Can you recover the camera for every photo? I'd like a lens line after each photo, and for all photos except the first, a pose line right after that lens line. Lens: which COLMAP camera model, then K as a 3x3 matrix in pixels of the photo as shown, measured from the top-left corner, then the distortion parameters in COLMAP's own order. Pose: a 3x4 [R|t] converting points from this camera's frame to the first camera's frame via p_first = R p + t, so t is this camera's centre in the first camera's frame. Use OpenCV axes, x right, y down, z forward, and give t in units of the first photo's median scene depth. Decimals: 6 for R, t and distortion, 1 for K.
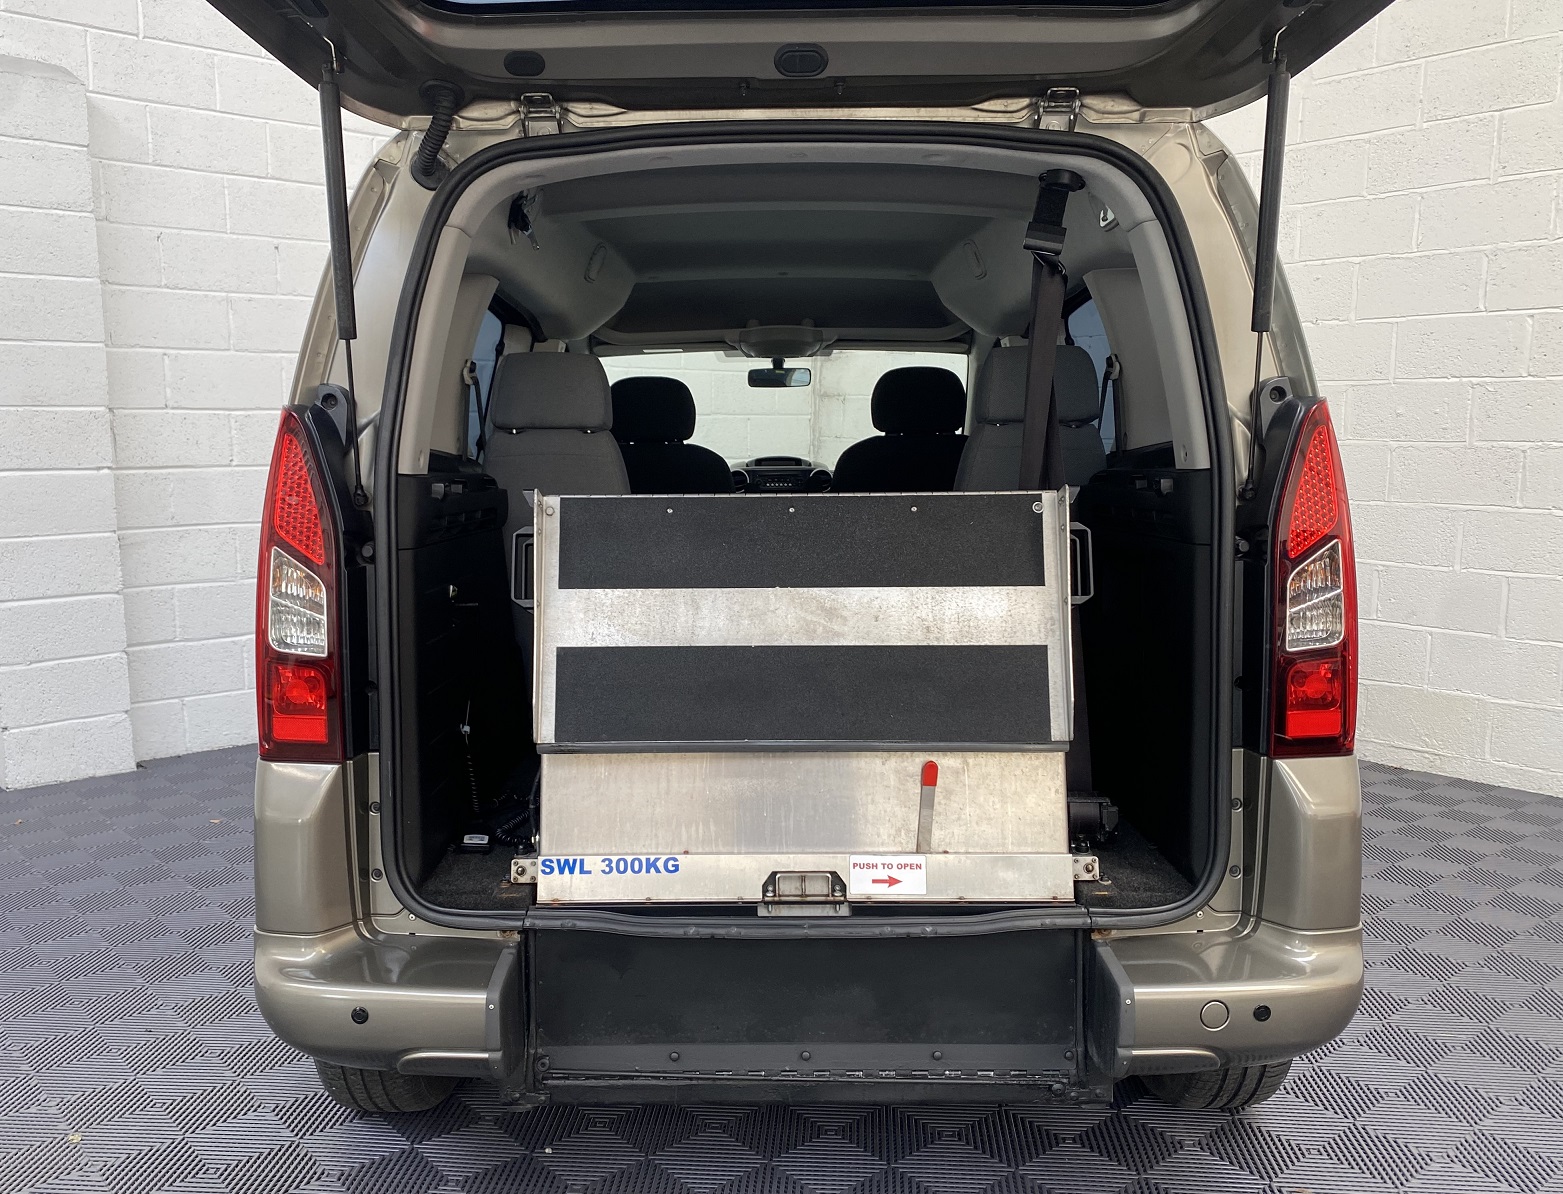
lens RADIAL K [[1334.6, 0, 731.8], [0, 1334.6, 597.0], [0, 0, 1]] dist [0.062738, -0.048209]
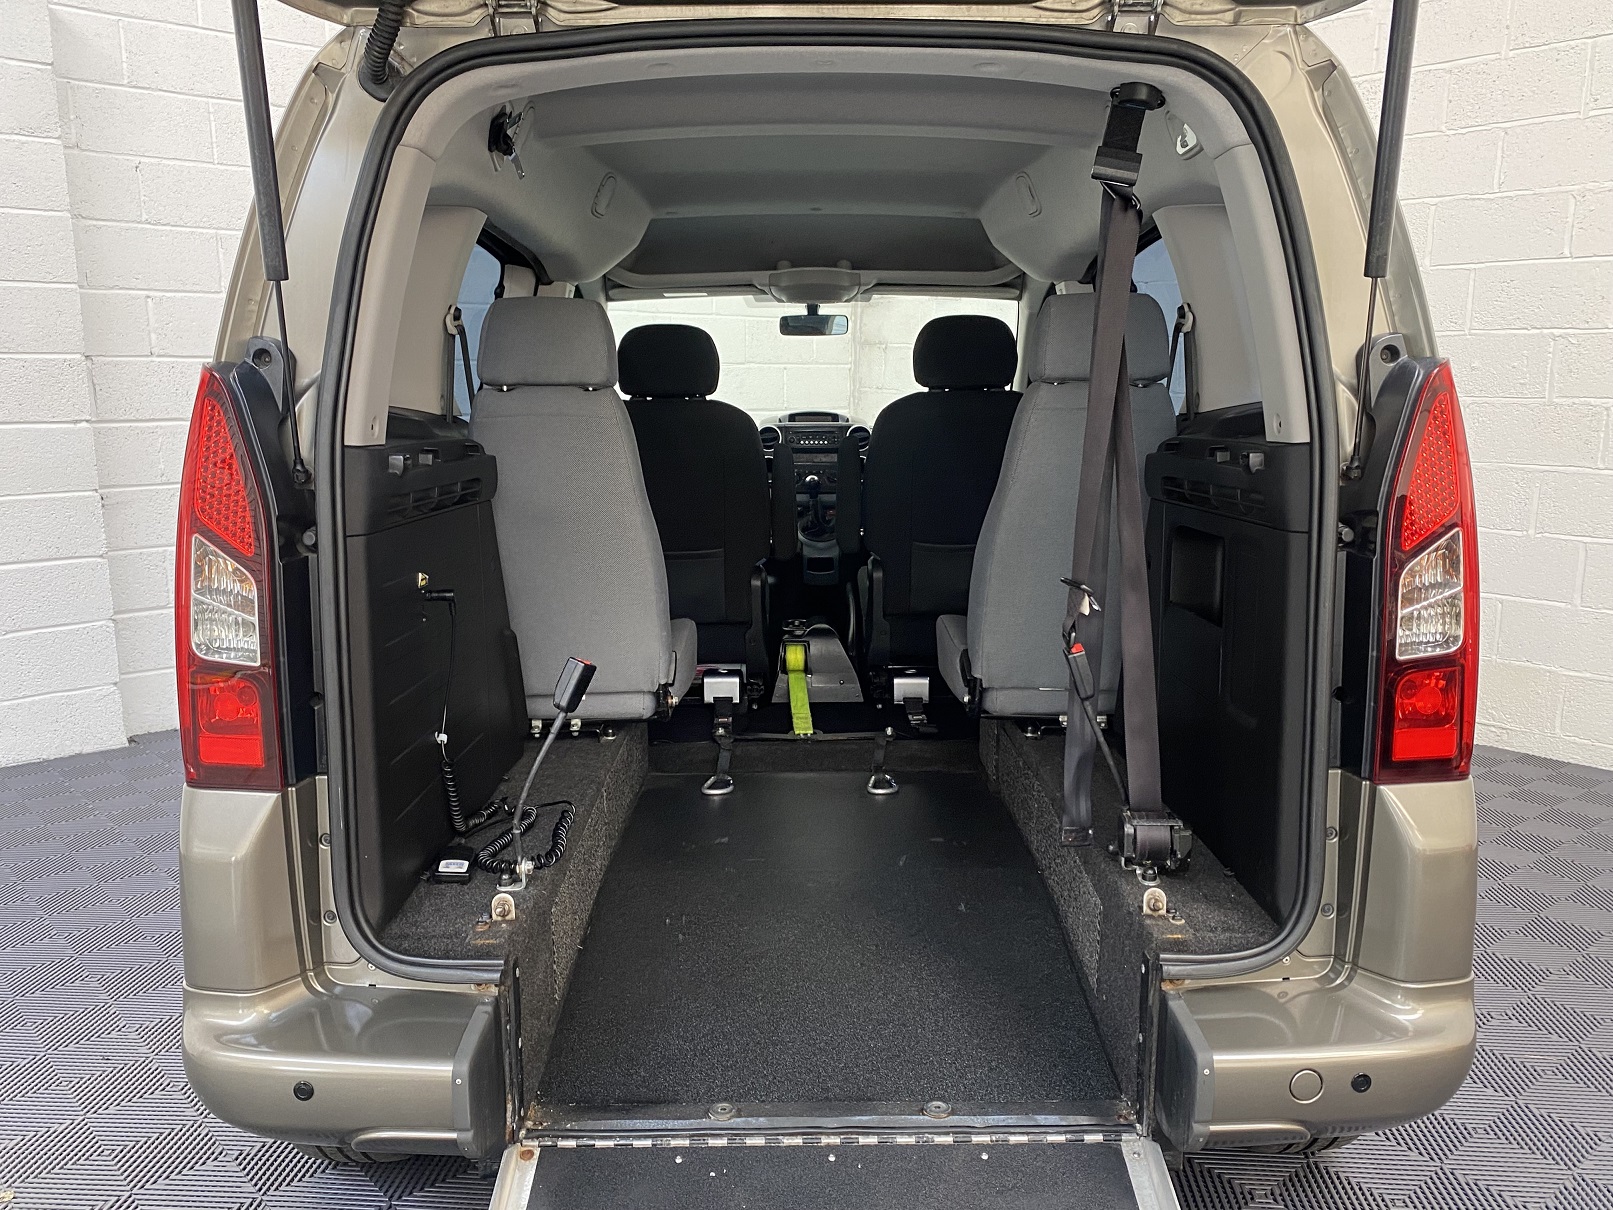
lens RADIAL K [[1334.3, 0, 803.0], [0, 1334.3, 608.1], [0, 0, 1]] dist [0.022017, 0.003730]
pose [[0.999797, -0.000088, 0.020165, 0.018108], [-0.000912, 0.998770, 0.049580, -0.029996], [-0.020145, -0.049589, 0.998567, 0.146085]]
